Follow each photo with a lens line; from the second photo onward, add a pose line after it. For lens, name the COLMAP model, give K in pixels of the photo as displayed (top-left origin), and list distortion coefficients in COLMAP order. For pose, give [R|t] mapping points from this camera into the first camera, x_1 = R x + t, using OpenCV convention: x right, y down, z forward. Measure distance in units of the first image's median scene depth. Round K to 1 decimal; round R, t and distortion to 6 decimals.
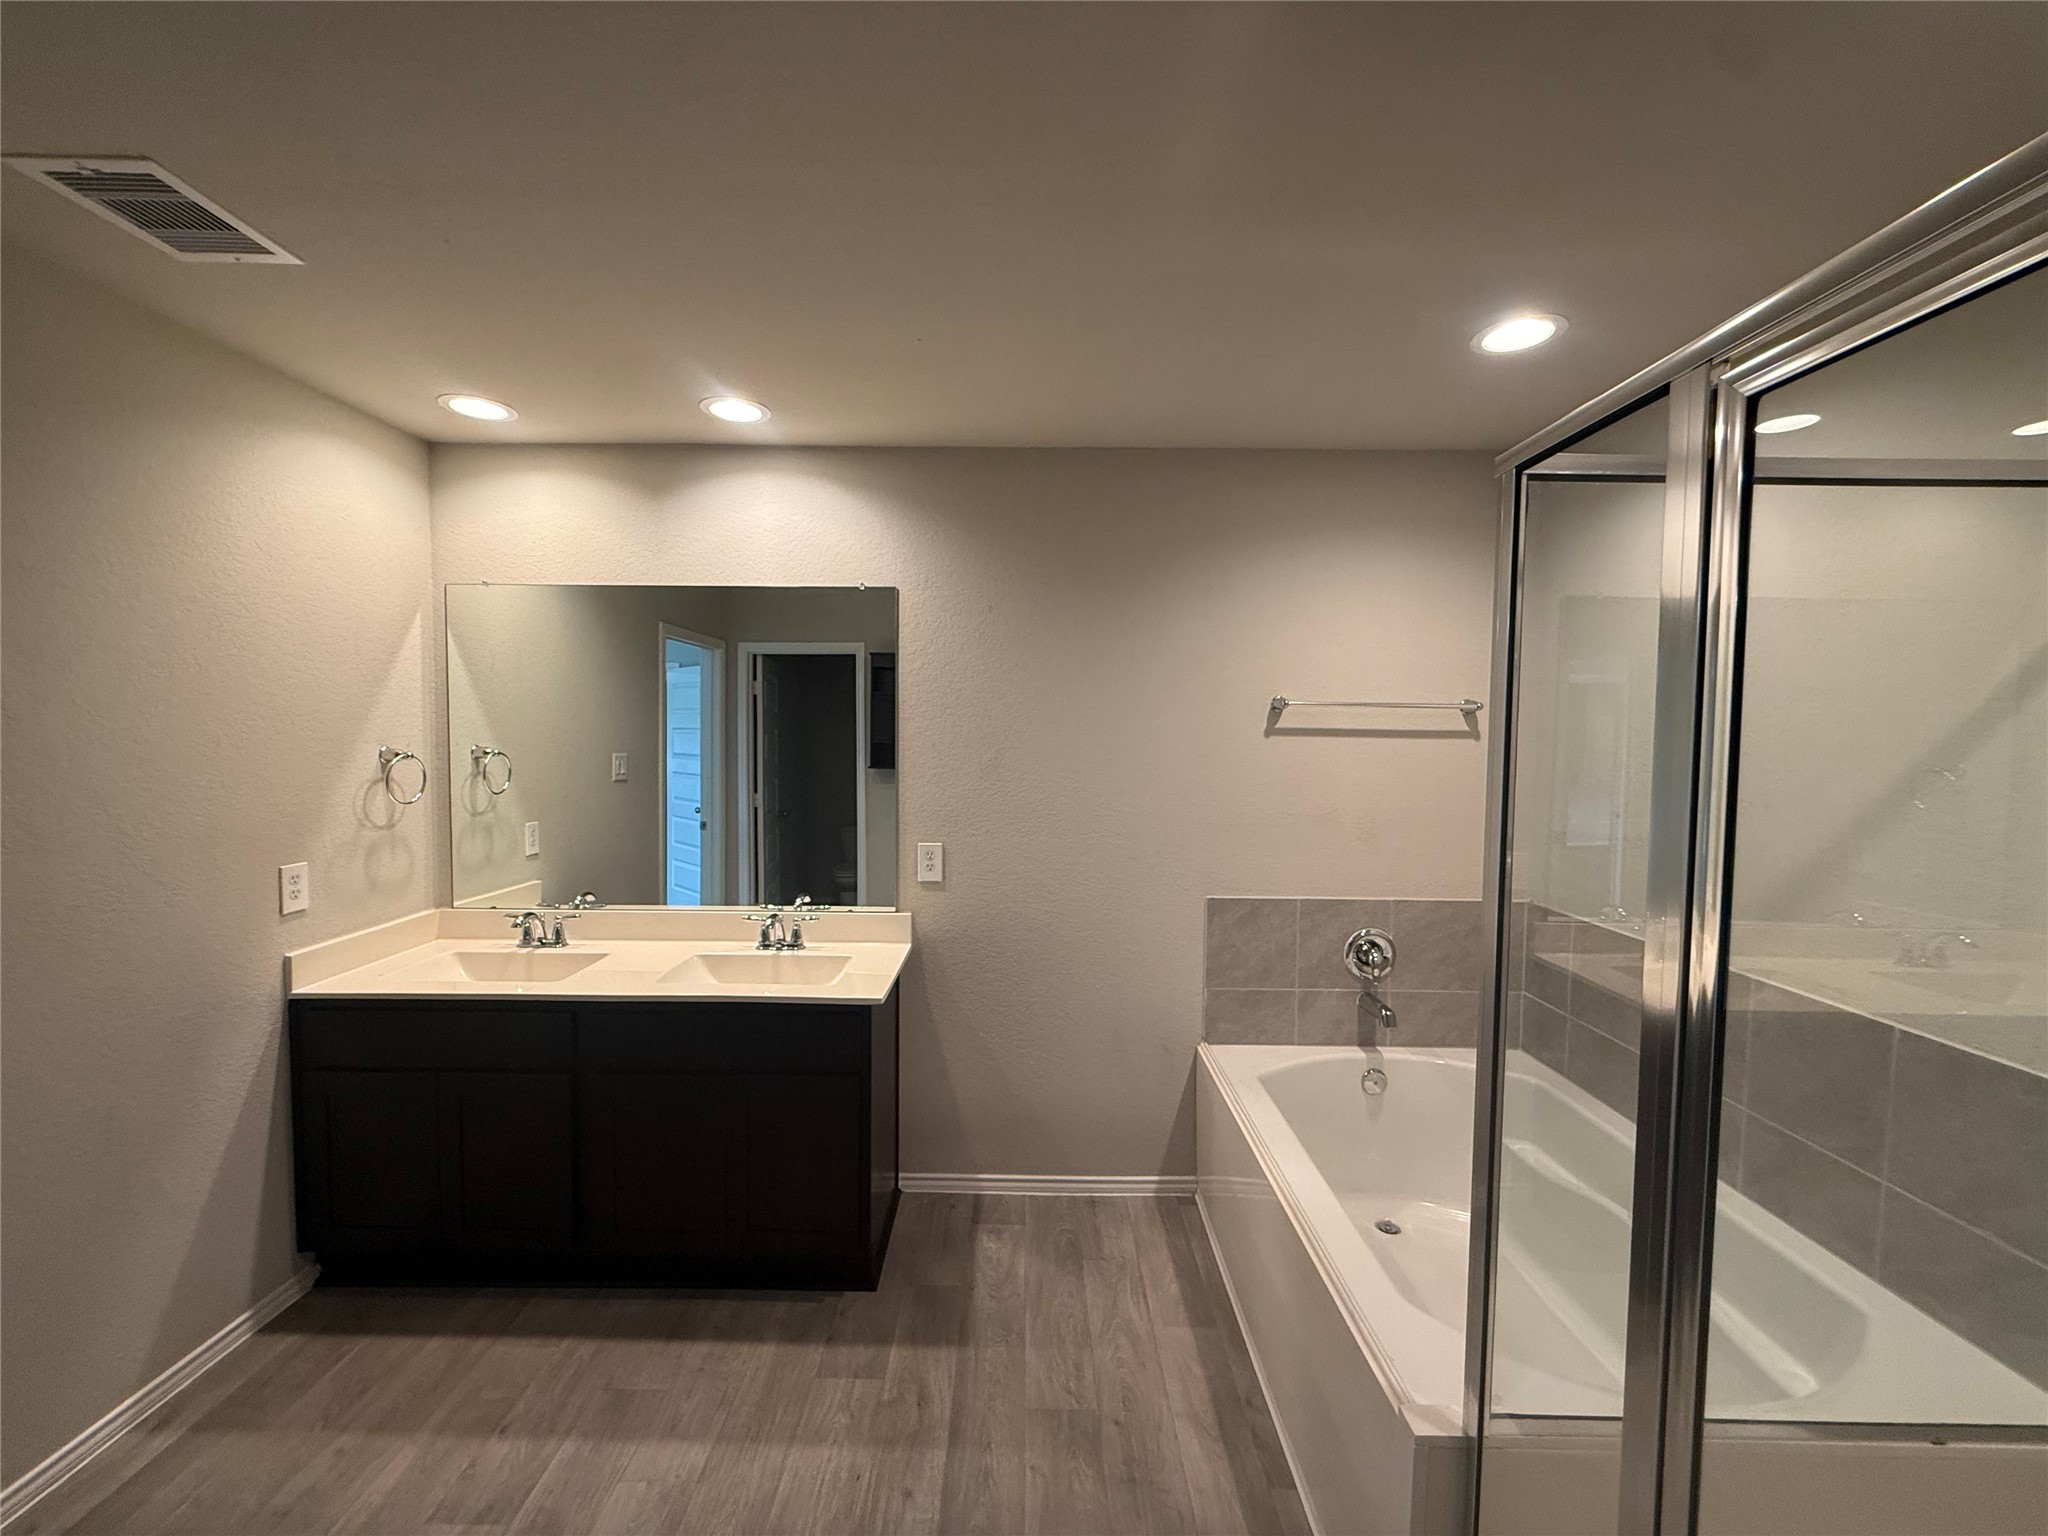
lens RADIAL K [[817.5, 0, 1023.2], [0, 817.5, 769.9], [0, 0, 1]] dist [-0.000075, 0.000128]
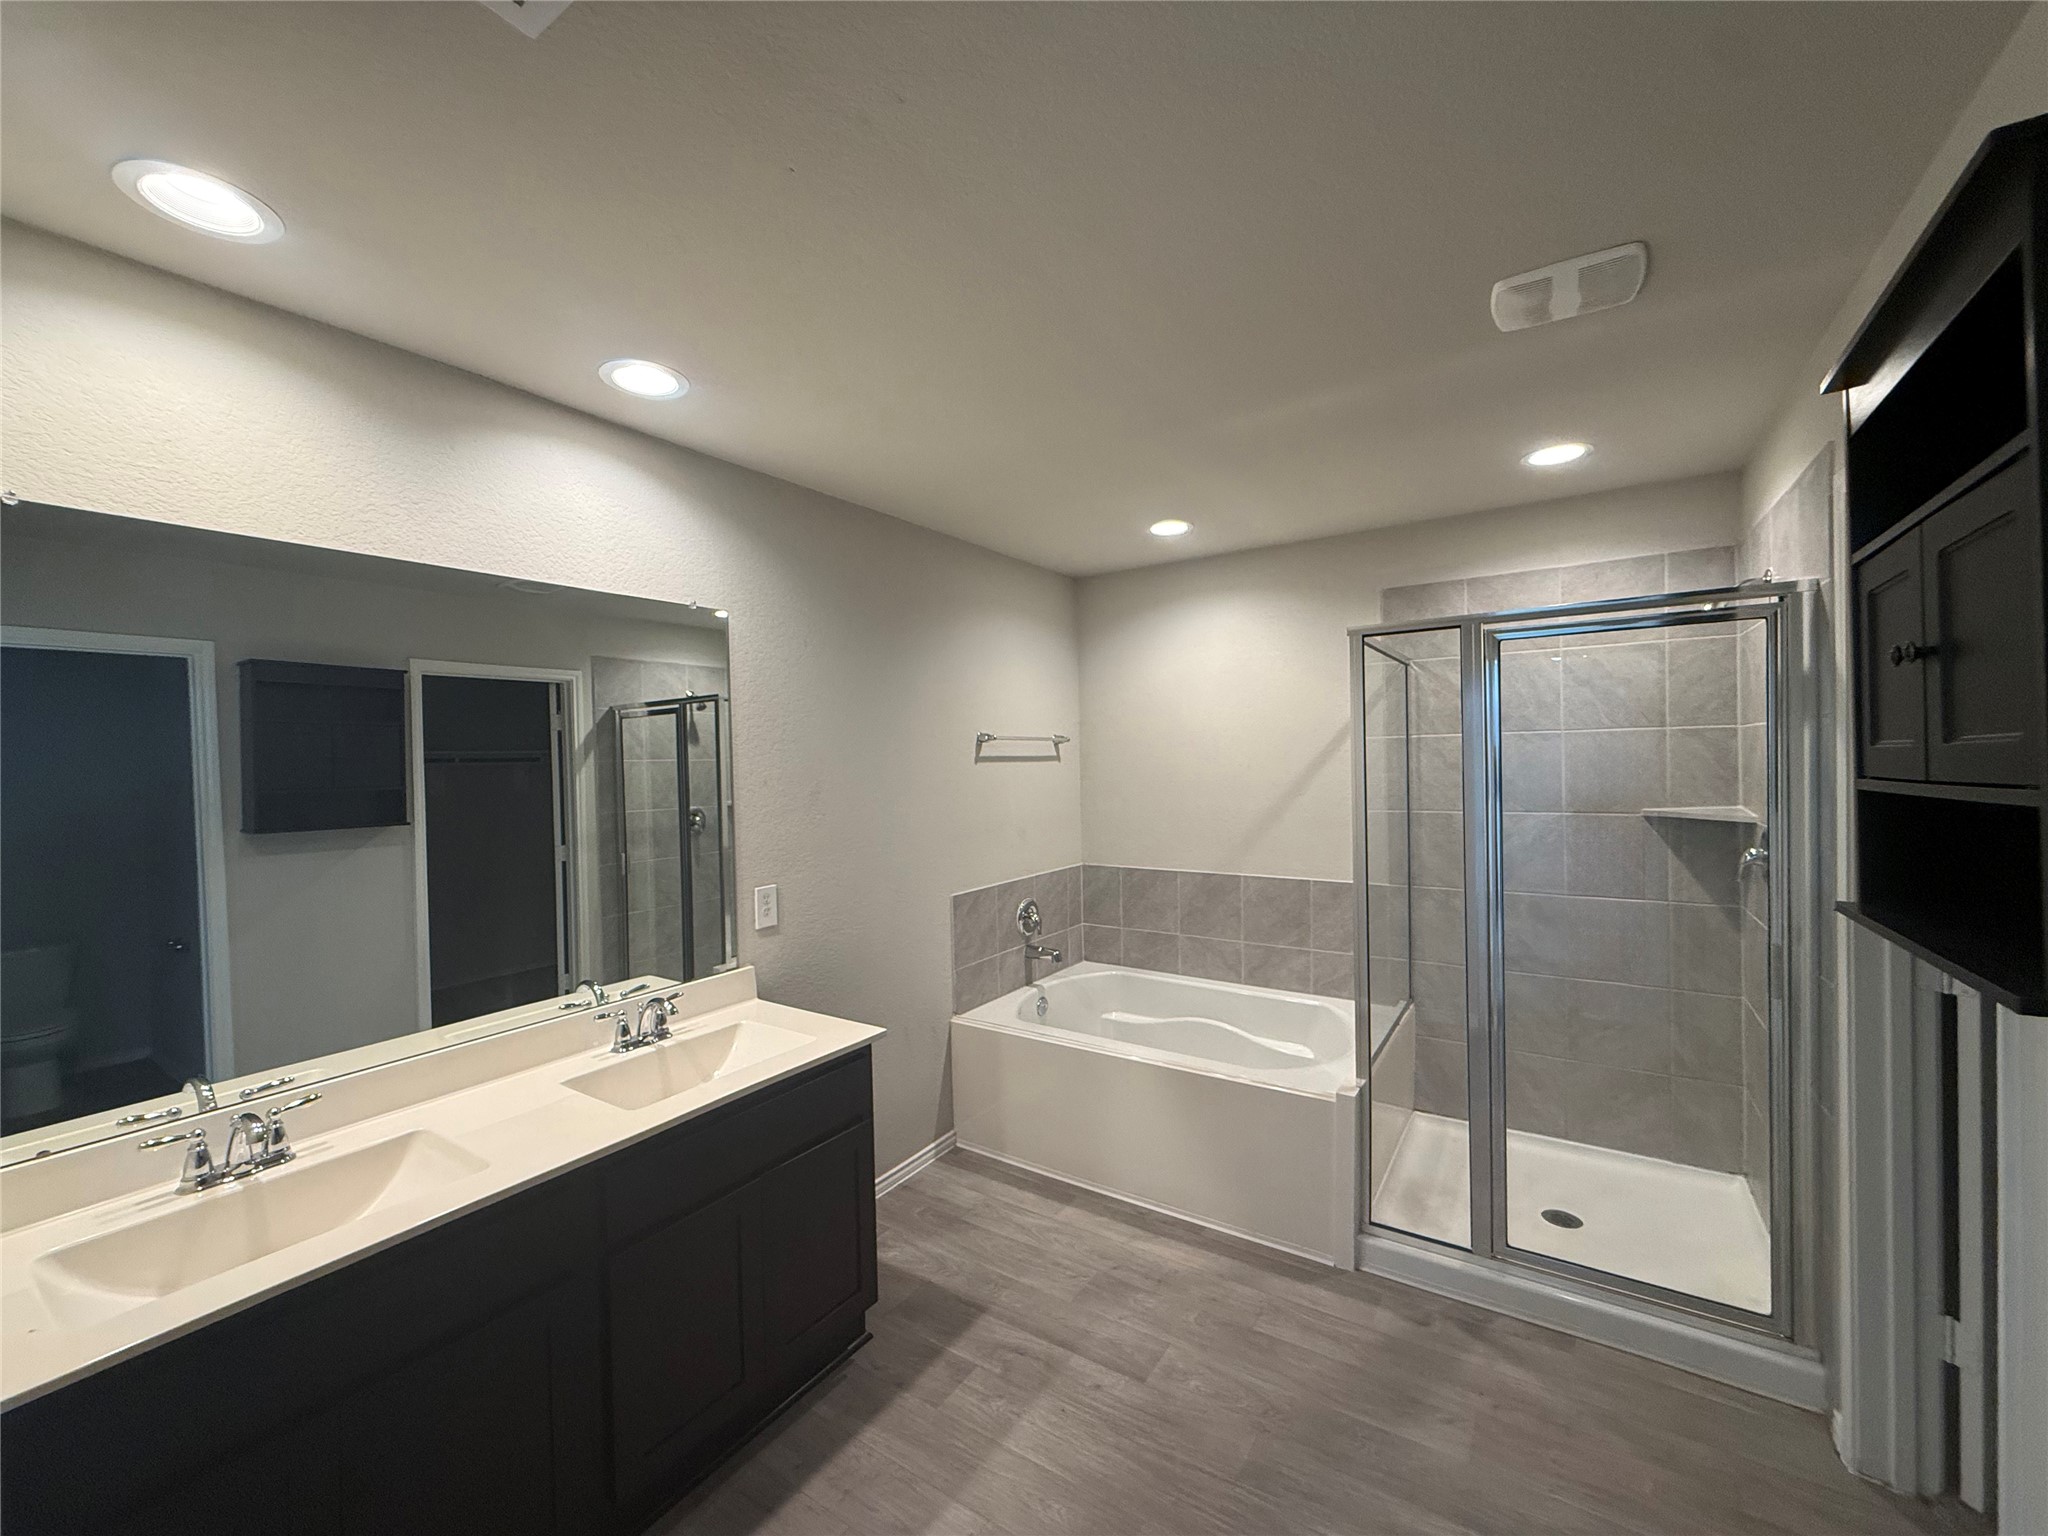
lens RADIAL K [[817.5, 0, 1019.7], [0, 817.5, 768.0], [0, 0, 1]] dist [-0.000075, 0.000128]
pose [[0.552887, -0.033649, 0.832577, -0.750772], [0.064861, 0.997891, -0.002741, -0.025344], [-0.830728, 0.055517, 0.553903, 0.233473]]
